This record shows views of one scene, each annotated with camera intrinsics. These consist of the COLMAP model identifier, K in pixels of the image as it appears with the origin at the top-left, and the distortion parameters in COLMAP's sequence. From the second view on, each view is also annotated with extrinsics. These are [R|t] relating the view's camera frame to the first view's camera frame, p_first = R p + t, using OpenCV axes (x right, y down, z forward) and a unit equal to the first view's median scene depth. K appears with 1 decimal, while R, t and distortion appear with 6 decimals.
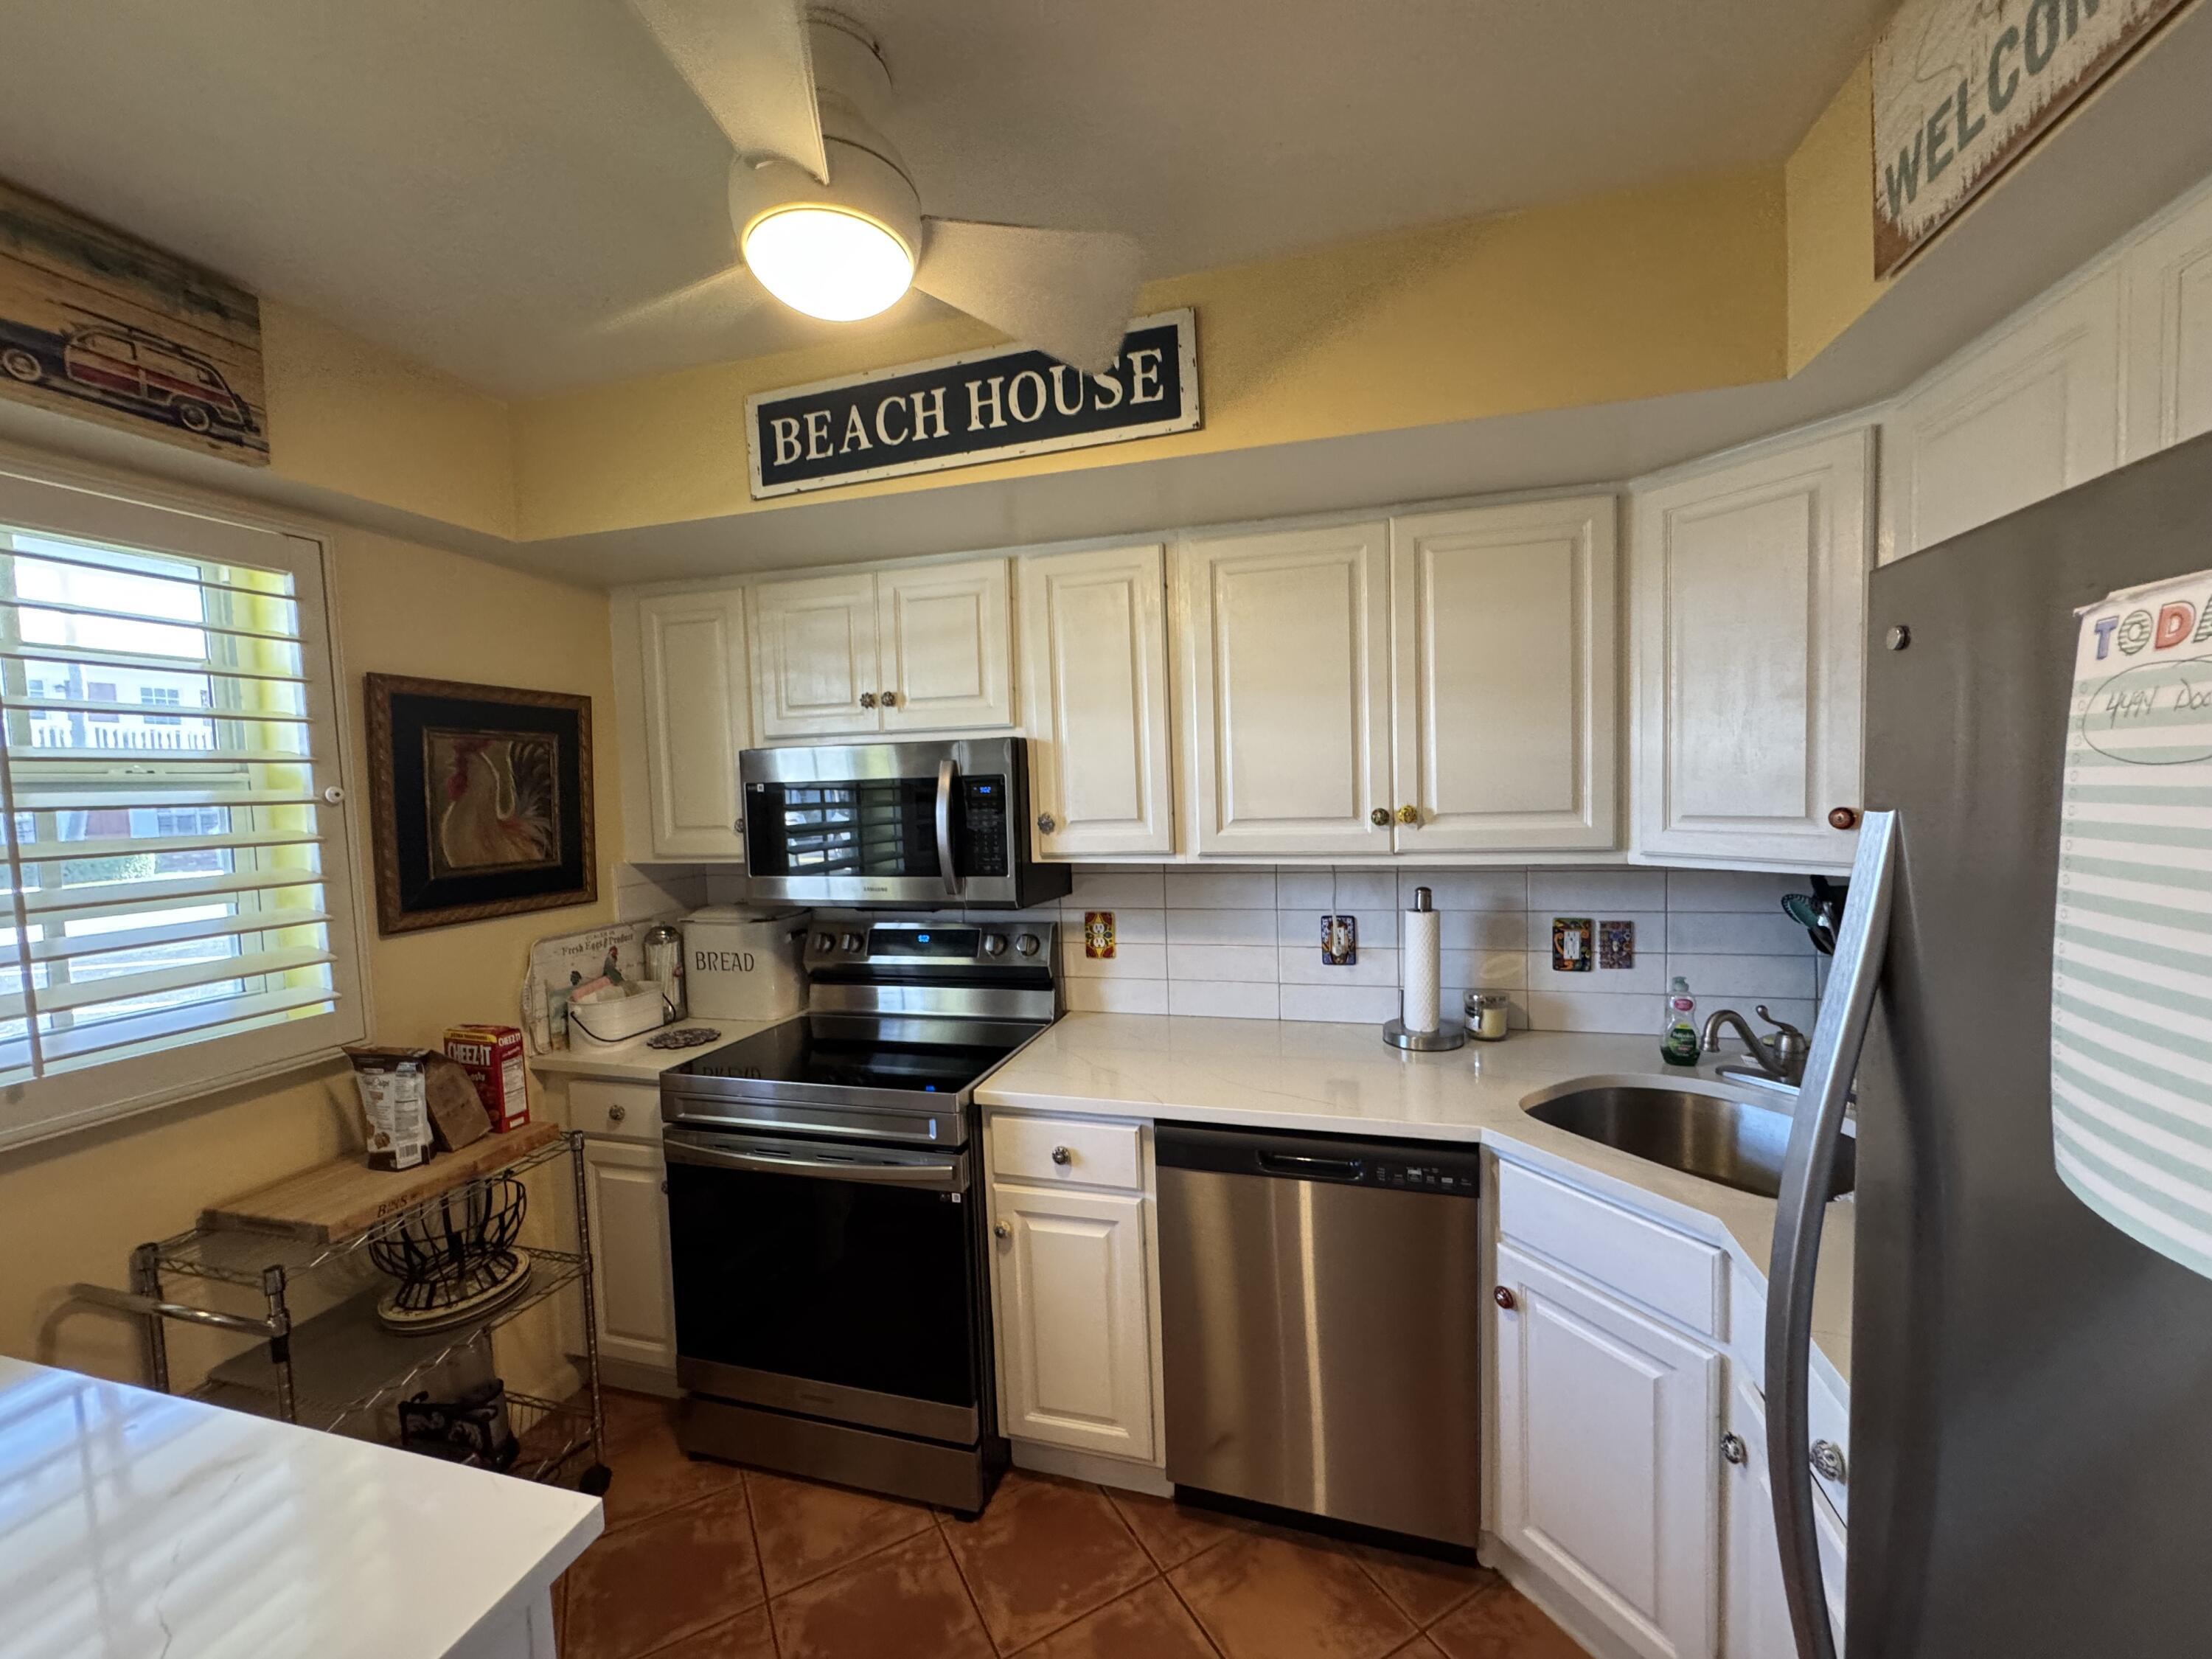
lens RADIAL K [[899.6, 0, 1105.1], [0, 899.6, 827.3], [0, 0, 1]] dist [-0.007093, 0.001229]
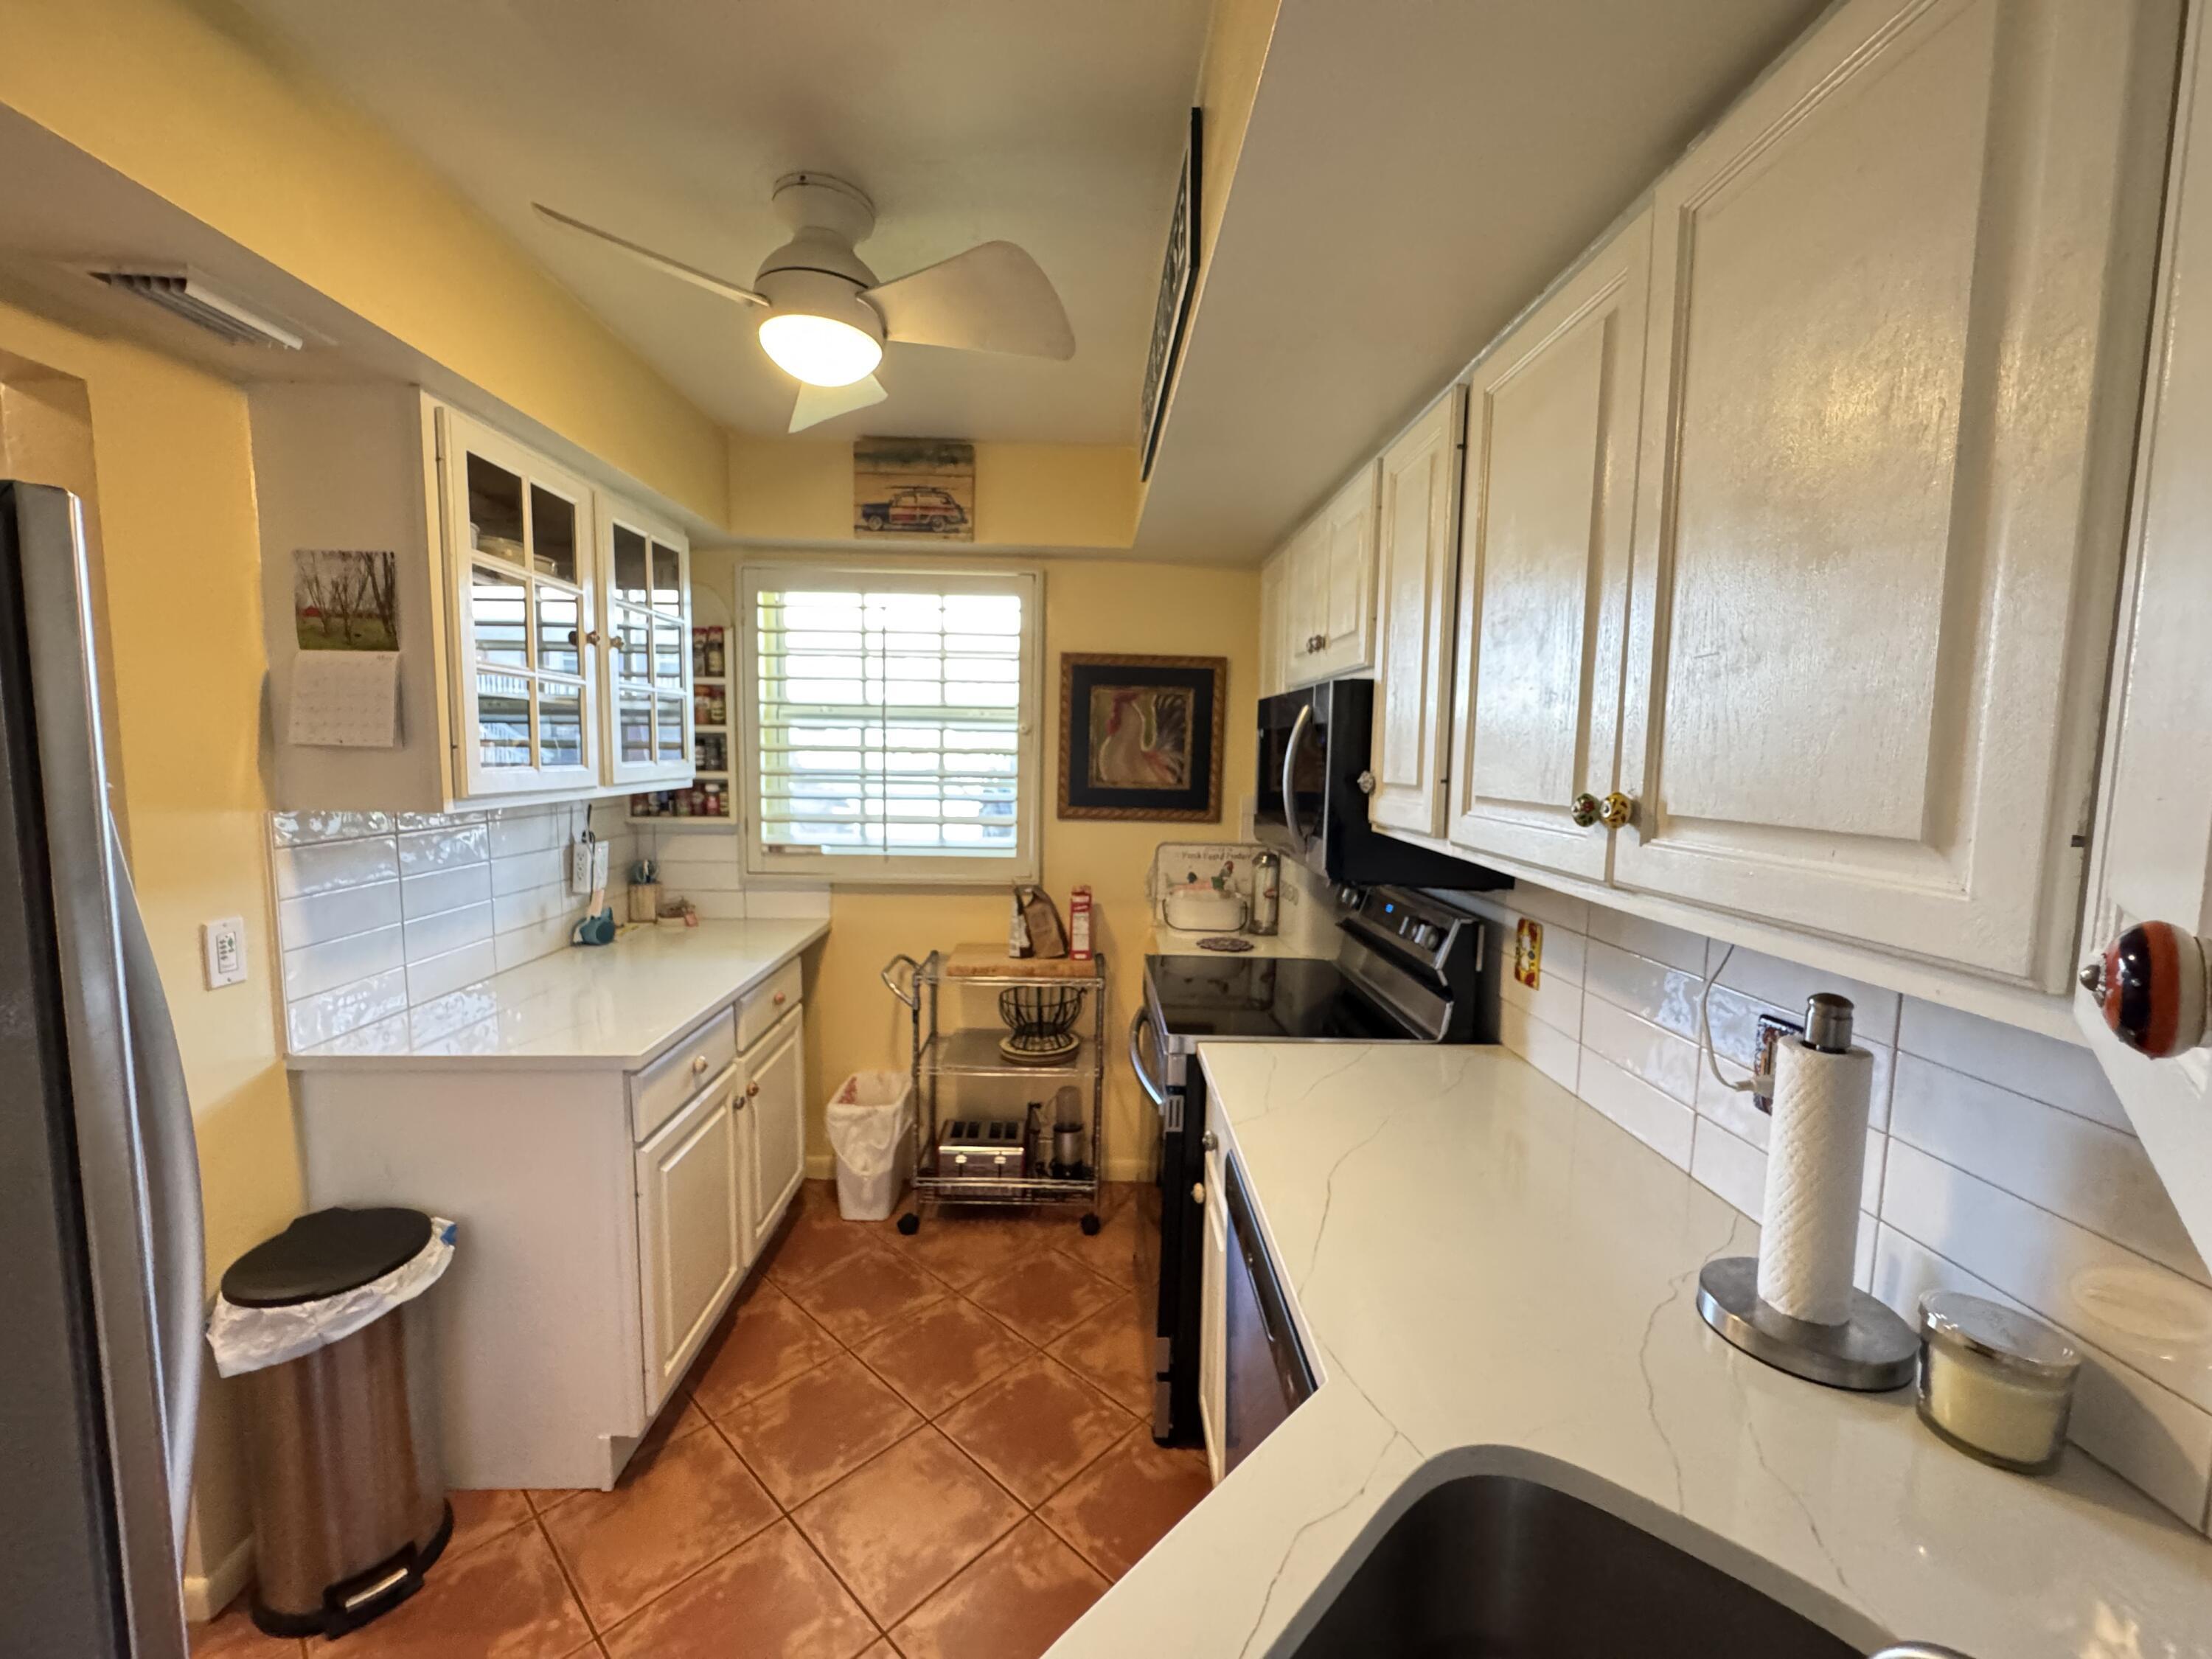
lens RADIAL K [[899.6, 0, 1105.3], [0, 899.6, 827.1], [0, 0, 1]] dist [-0.007093, 0.001229]
pose [[0.291445, 0.121146, -0.948885, 0.679469], [-0.079383, 0.991590, 0.102216, -0.031122], [0.953288, 0.045535, 0.298611, 0.558114]]
